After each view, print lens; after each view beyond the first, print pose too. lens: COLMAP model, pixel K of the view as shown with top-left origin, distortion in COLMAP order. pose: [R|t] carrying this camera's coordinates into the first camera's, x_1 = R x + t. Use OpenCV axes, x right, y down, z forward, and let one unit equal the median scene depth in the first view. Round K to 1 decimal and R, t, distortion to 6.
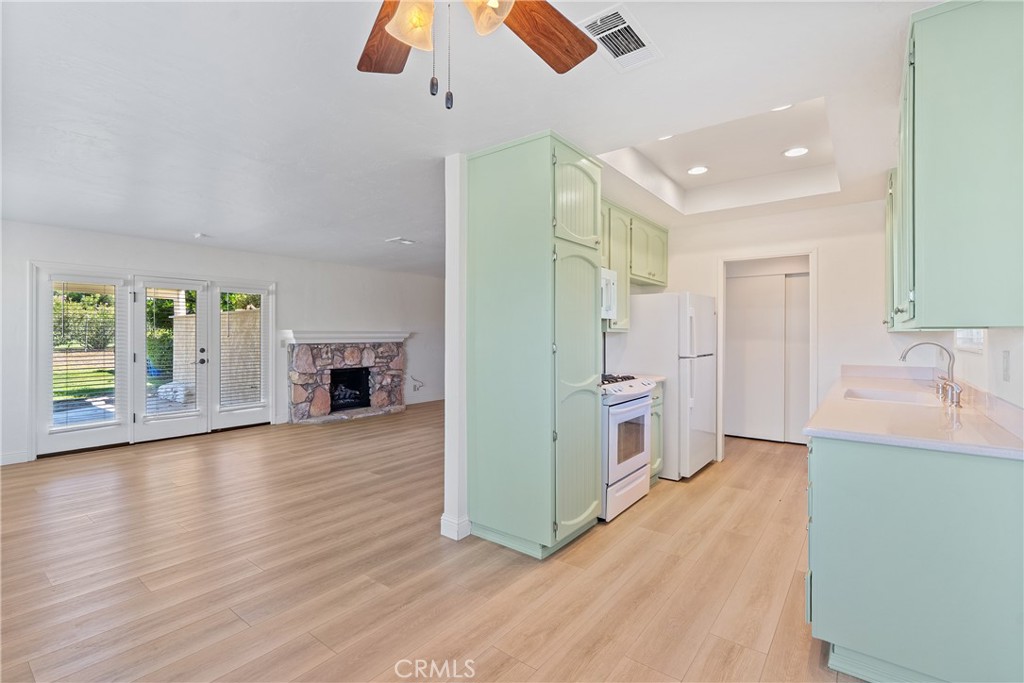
lens RADIAL K [[463.1, 0, 508.4], [0, 463.1, 338.6], [0, 0, 1]] dist [-0.003244, 0.002438]
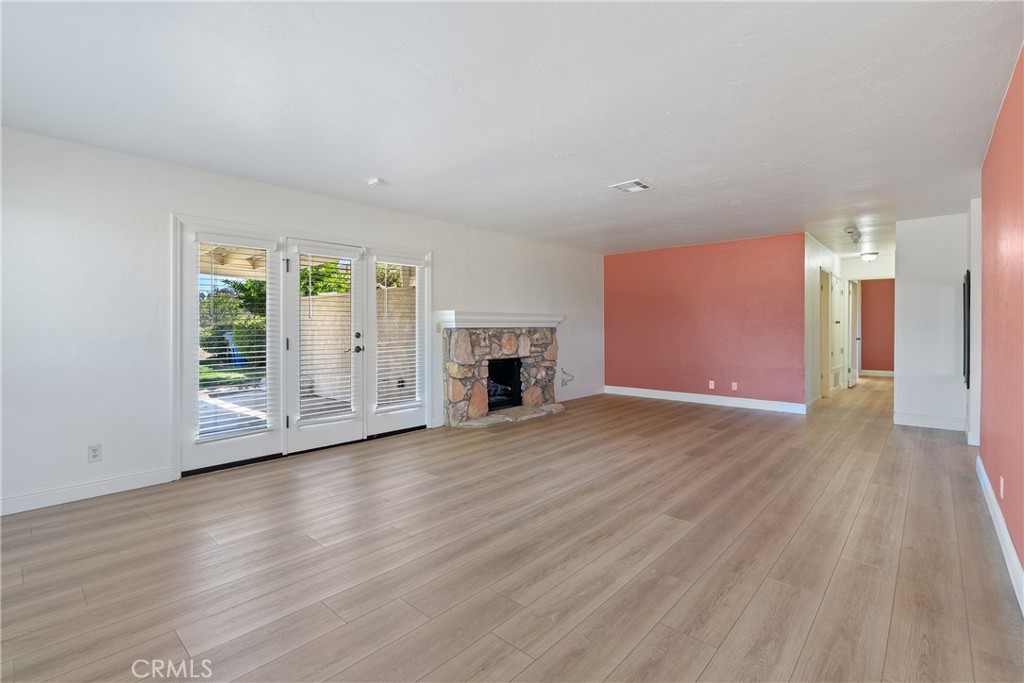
lens RADIAL K [[463.1, 0, 506.5], [0, 463.1, 330.3], [0, 0, 1]] dist [-0.003244, 0.002438]
pose [[0.996759, -0.002317, -0.080409, -0.278847], [0.002384, 0.999997, 0.000739, 0.013561], [0.080407, -0.000928, 0.996762, 0.188738]]
